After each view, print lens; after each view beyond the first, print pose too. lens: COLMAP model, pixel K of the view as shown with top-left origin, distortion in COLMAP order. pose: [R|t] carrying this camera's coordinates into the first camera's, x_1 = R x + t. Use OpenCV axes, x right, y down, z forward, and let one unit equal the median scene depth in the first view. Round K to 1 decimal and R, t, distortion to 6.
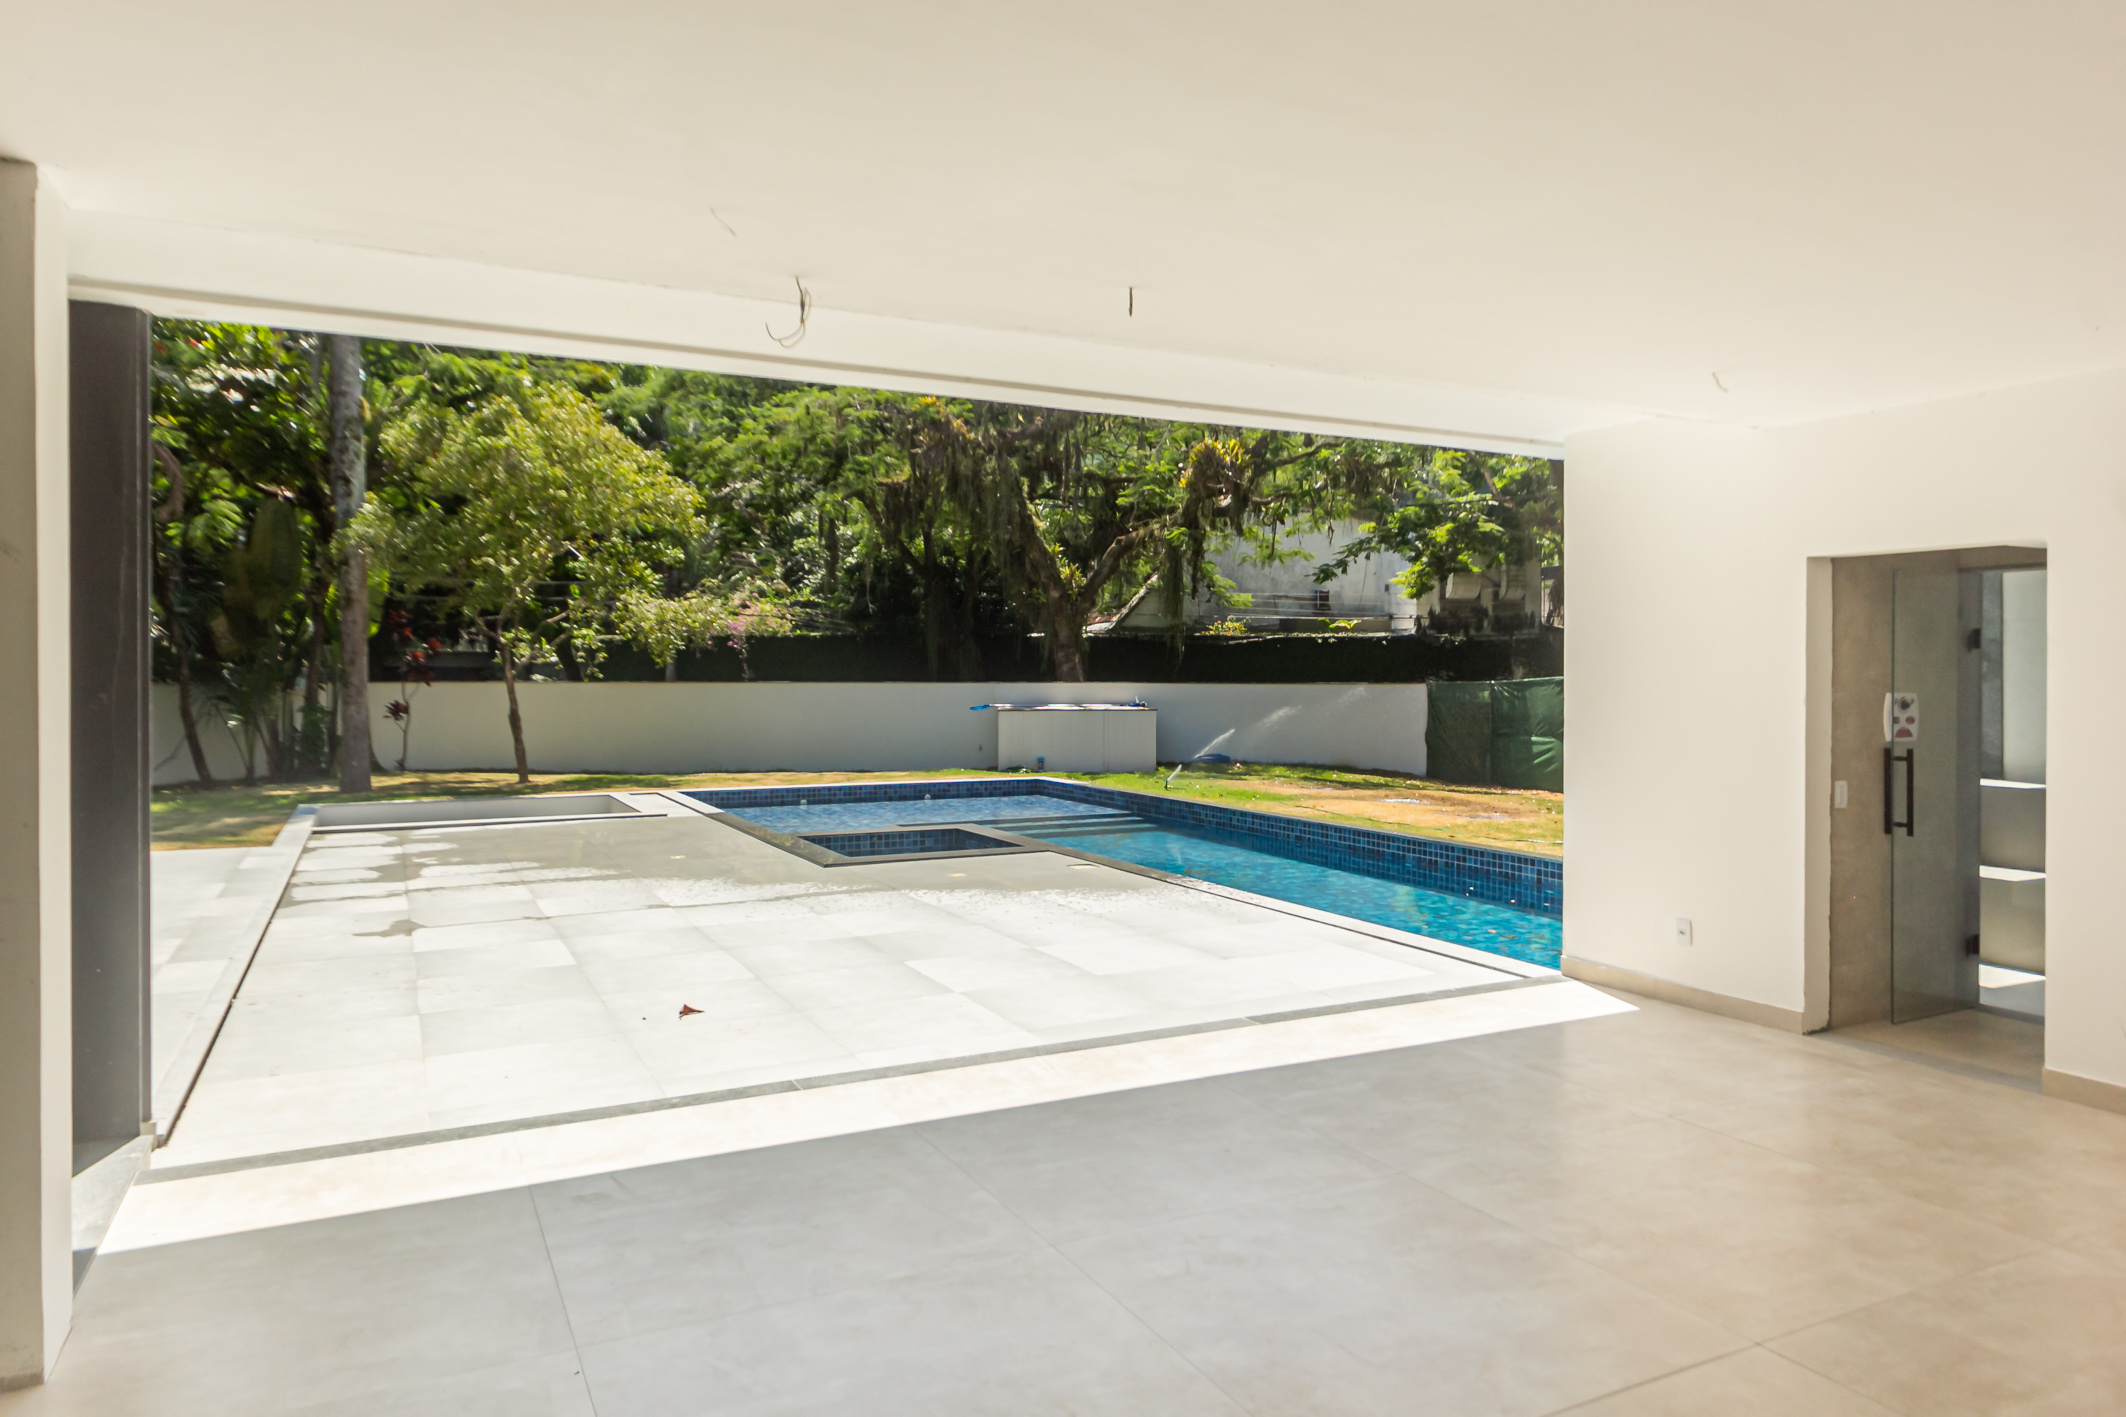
lens RADIAL K [[1353.1, 0, 1070.4], [0, 1353.1, 695.0], [0, 0, 1]] dist [0.058512, -0.000109]
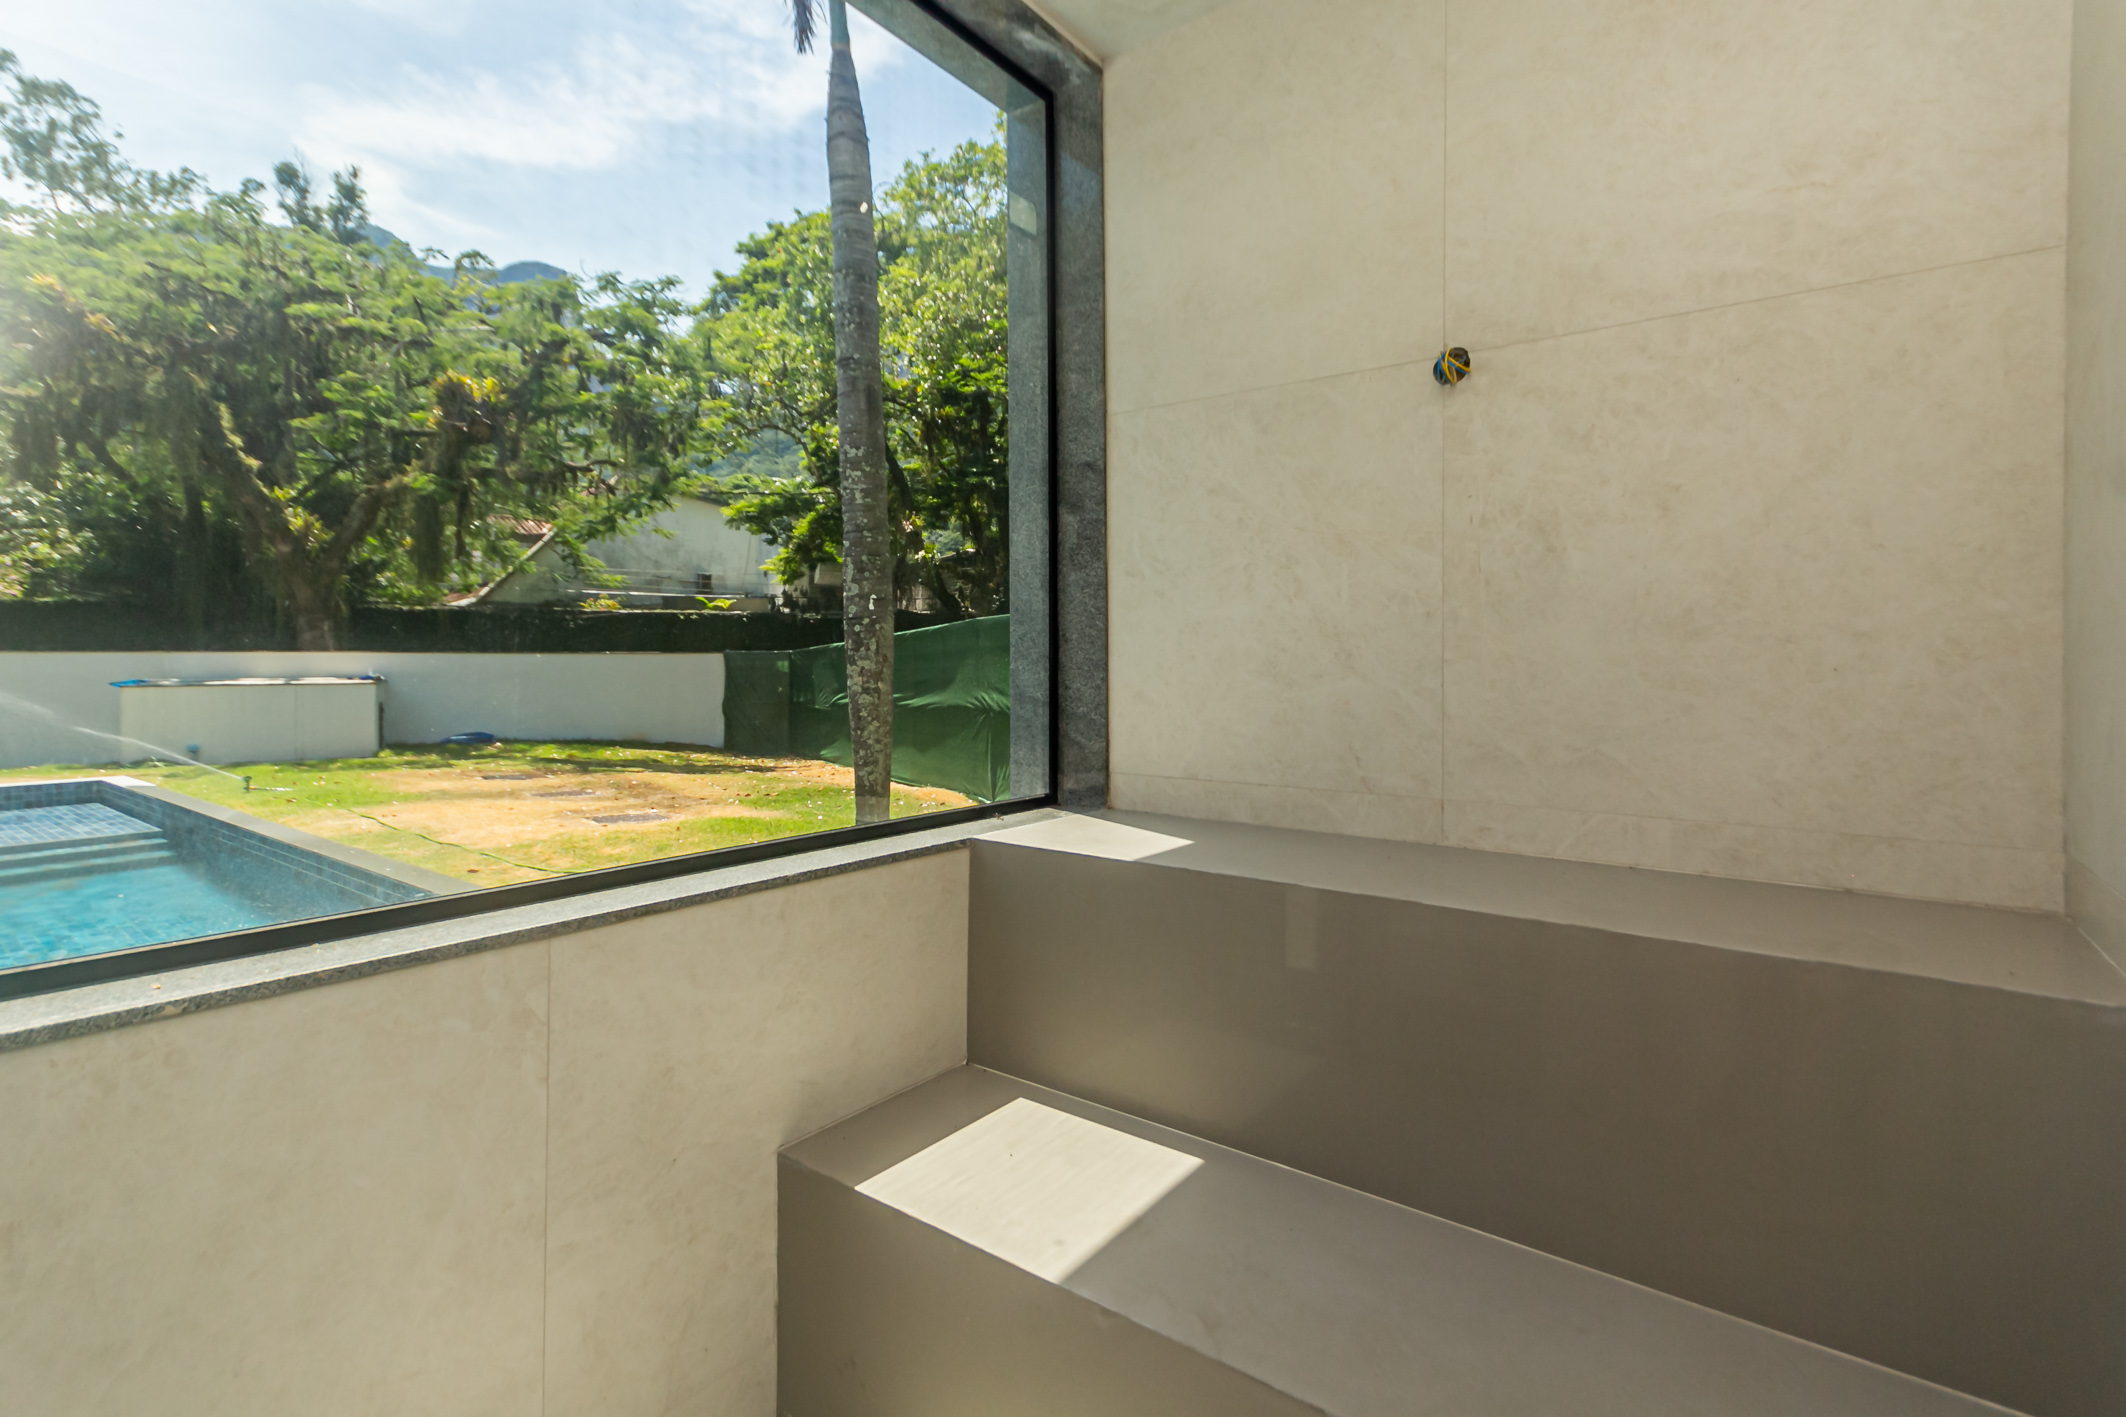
lens RADIAL K [[986.8, 0, 1059.6], [0, 986.8, 670.6], [0, 0, 1]] dist [0.015263, -0.000314]
pose [[0.905551, -0.007592, 0.424171, 0.163566], [0.007686, 0.999969, 0.001490, 0.004902], [-0.424169, 0.001911, 0.905581, 0.229776]]
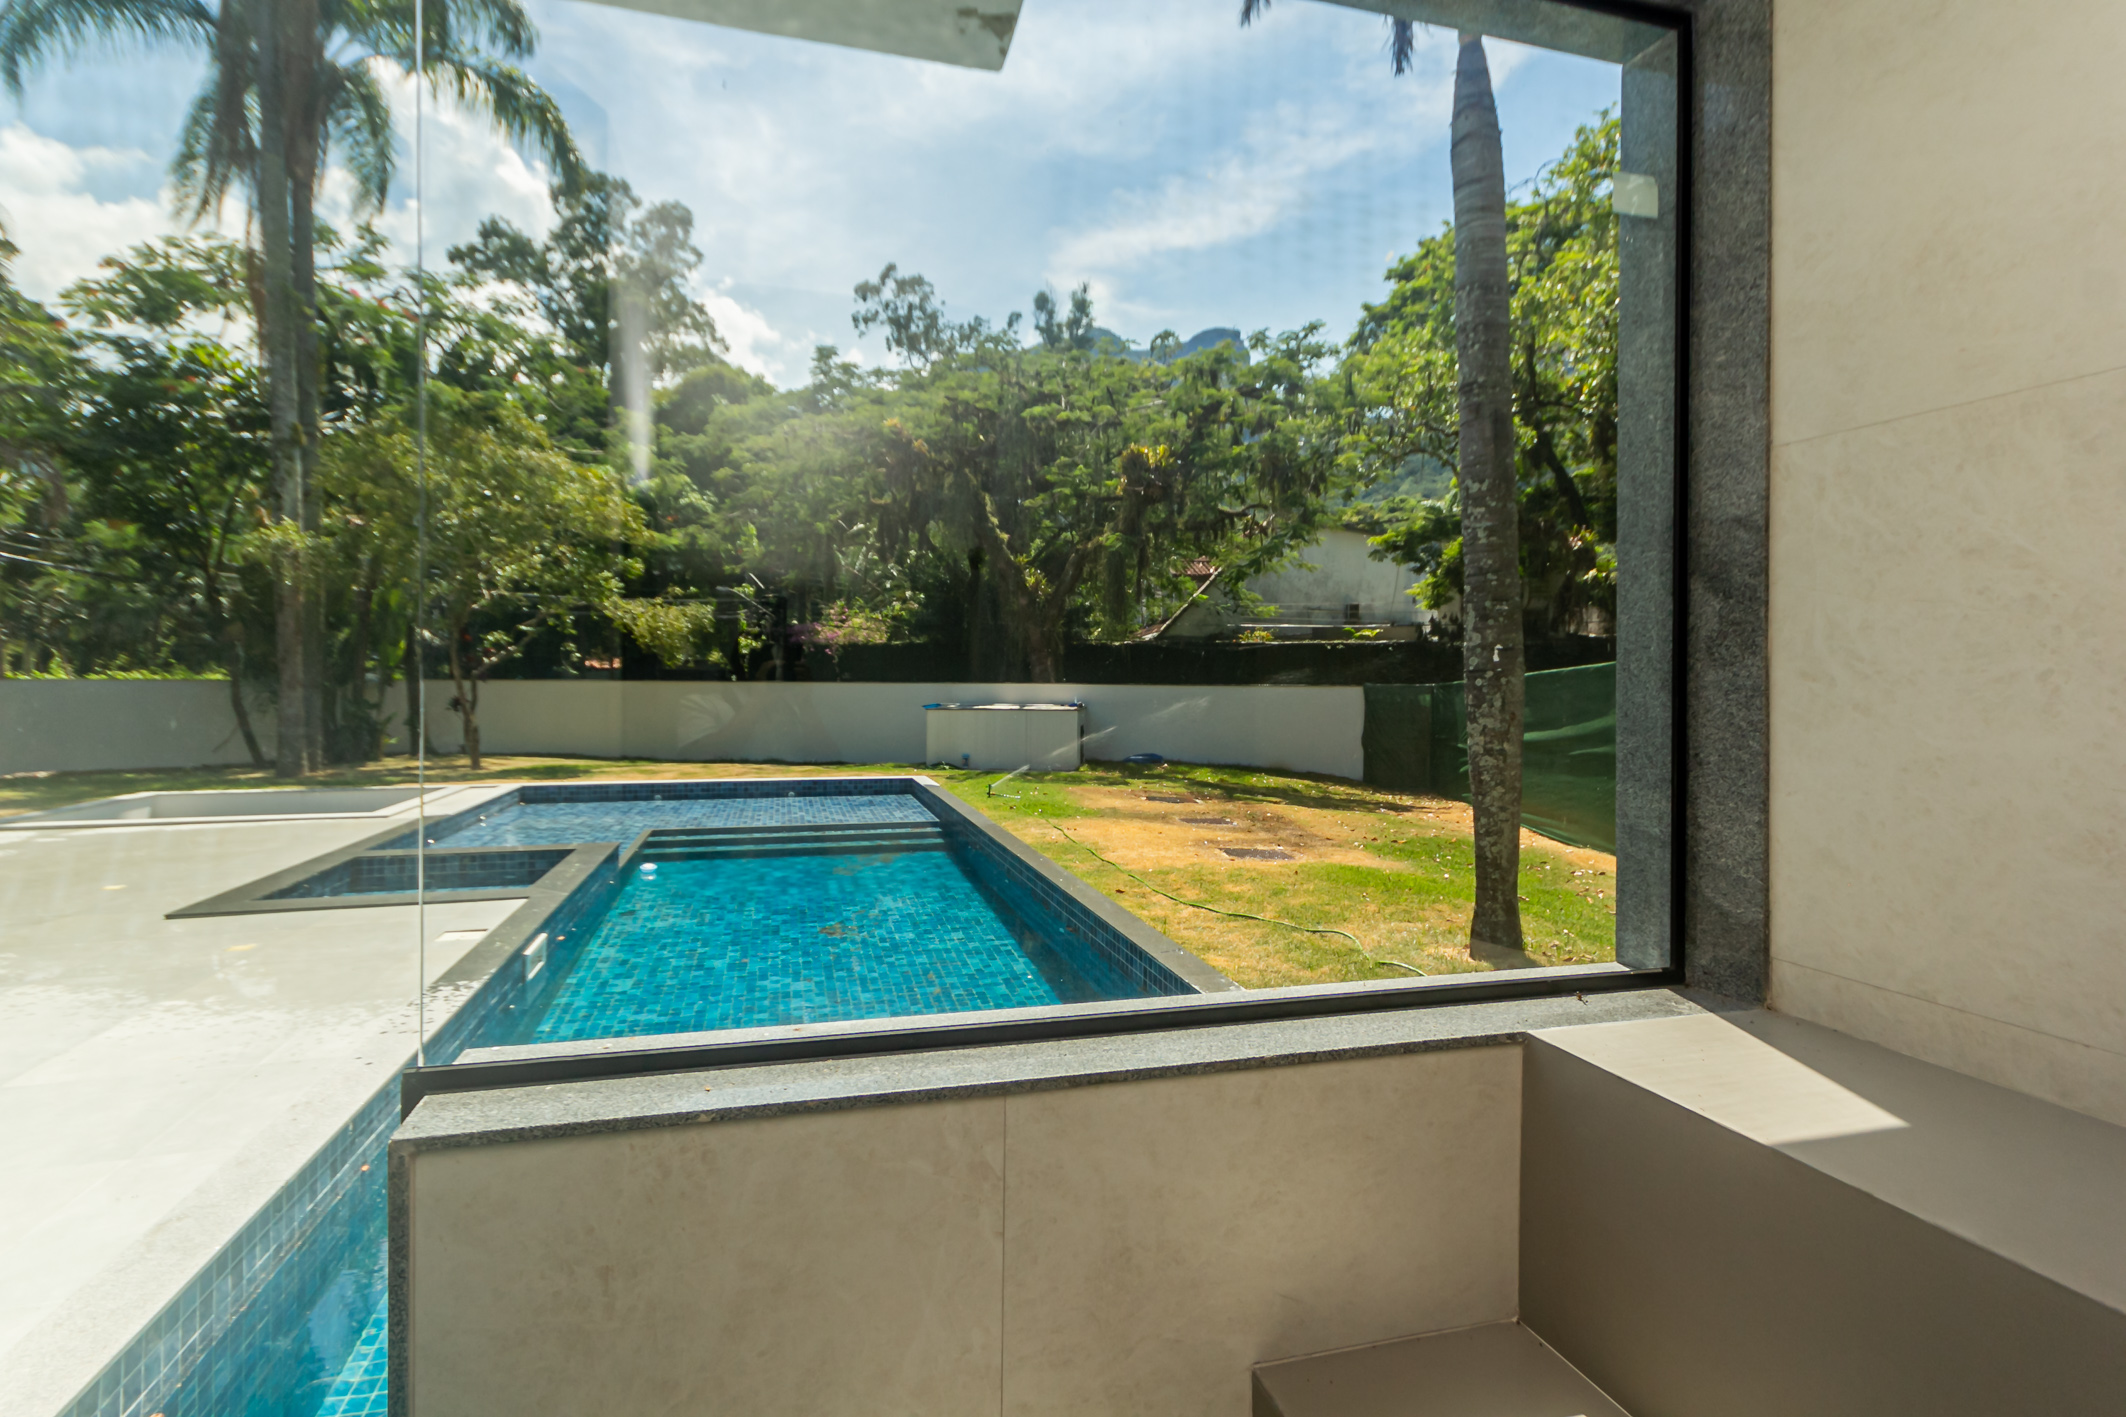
lens RADIAL K [[986.8, 0, 1047.3], [0, 986.8, 694.5], [0, 0, 1]] dist [0.015263, -0.000314]
pose [[0.978075, 0.007137, -0.208130, 0.171620], [-0.007240, 0.999974, 0.000266, -0.000510], [0.208126, 0.001247, 0.978101, 0.236105]]
